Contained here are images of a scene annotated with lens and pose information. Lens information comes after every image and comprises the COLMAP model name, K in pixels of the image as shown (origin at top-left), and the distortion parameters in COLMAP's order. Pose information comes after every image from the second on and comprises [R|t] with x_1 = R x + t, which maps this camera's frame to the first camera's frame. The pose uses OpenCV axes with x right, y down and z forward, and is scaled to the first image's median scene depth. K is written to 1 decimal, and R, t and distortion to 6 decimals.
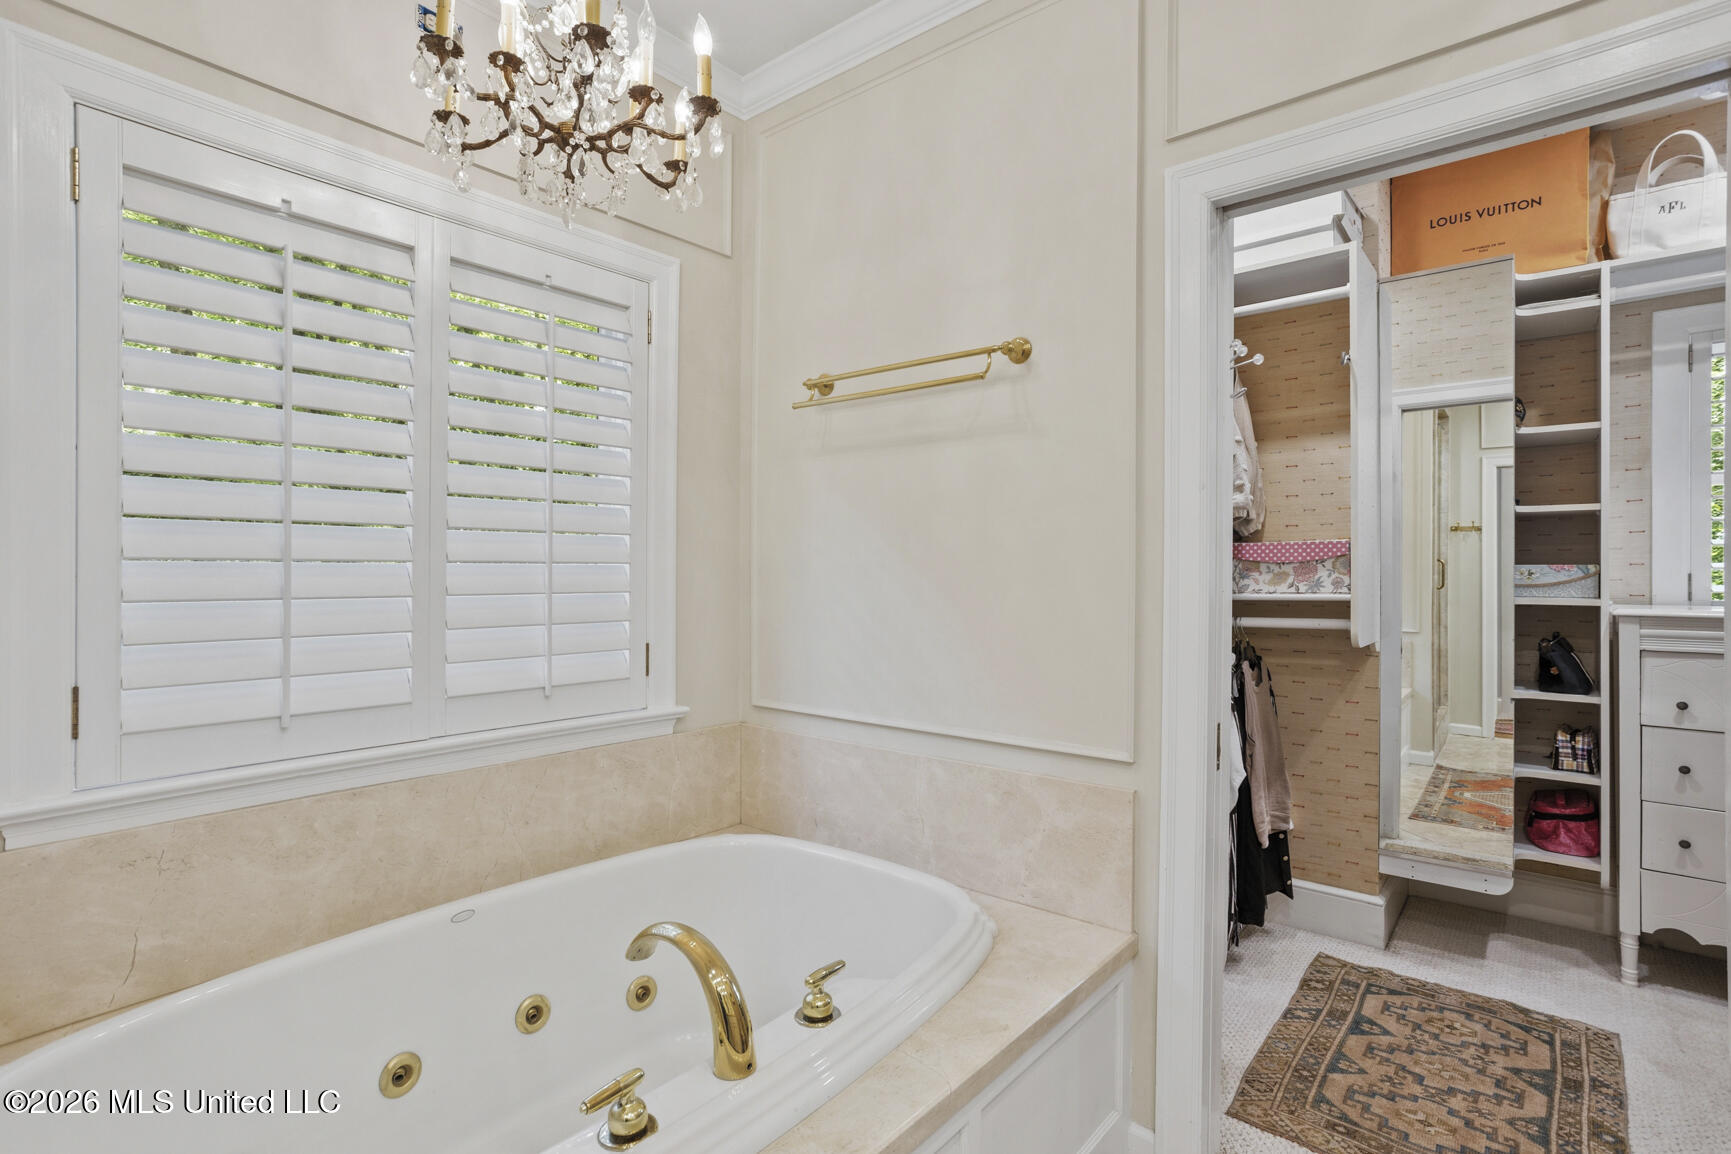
lens RADIAL K [[837.8, 0, 858.6], [0, 837.8, 575.7], [0, 0, 1]] dist [-0.018150, 0.009667]
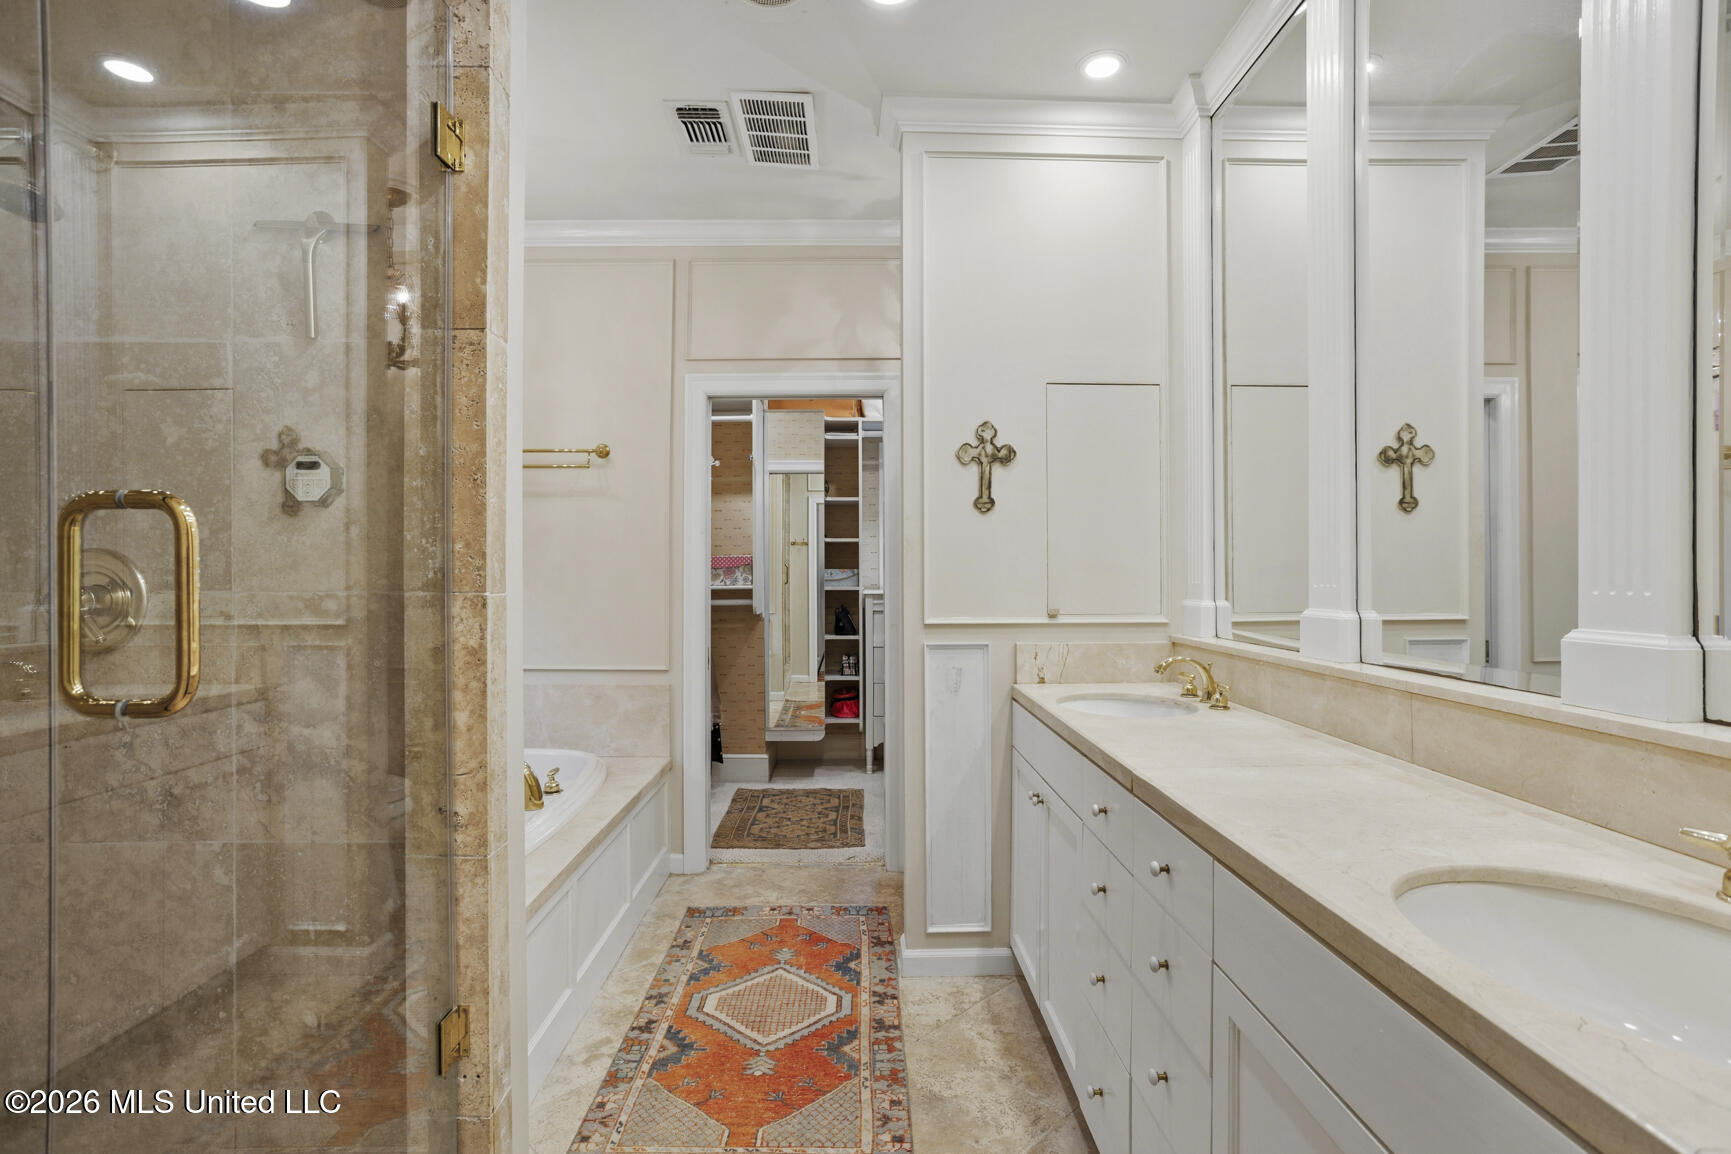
lens RADIAL K [[837.8, 0, 867.5], [0, 837.8, 577.1], [0, 0, 1]] dist [-0.018150, 0.009667]
pose [[0.754634, -0.004171, 0.656133, -0.406771], [0.004146, 0.999990, 0.001587, 0.002279], [-0.656133, 0.001523, 0.754644, -0.526840]]
